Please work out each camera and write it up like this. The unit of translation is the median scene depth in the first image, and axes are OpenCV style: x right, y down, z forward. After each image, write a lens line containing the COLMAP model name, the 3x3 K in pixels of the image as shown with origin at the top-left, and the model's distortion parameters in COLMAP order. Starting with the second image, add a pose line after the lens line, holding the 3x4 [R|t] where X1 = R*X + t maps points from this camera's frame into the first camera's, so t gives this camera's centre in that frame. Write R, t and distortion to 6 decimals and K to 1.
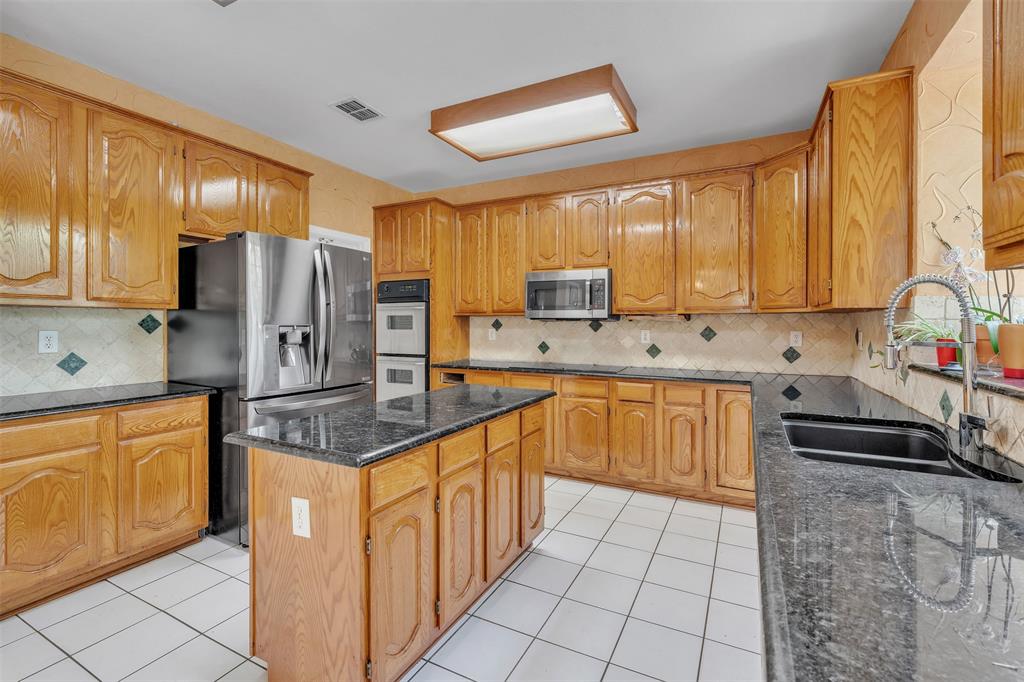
lens RADIAL K [[451.6, 0, 513.3], [0, 451.6, 333.4], [0, 0, 1]] dist [-0.000296, 0.000008]
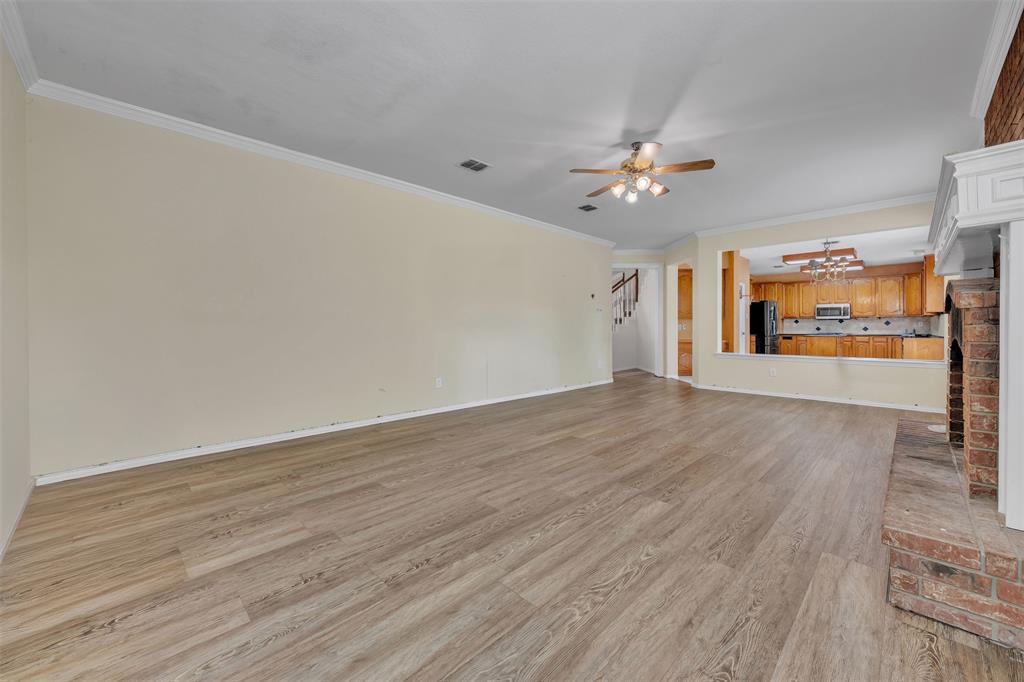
lens RADIAL K [[402.9, 0, 509.0], [0, 402.9, 334.8], [0, 0, 1]] dist [0.002095, 0.000159]
pose [[0.952869, -0.002170, -0.303373, -1.275407], [0.002015, 0.999998, -0.000823, 0.081390], [0.303374, 0.000173, 0.952871, -2.582826]]
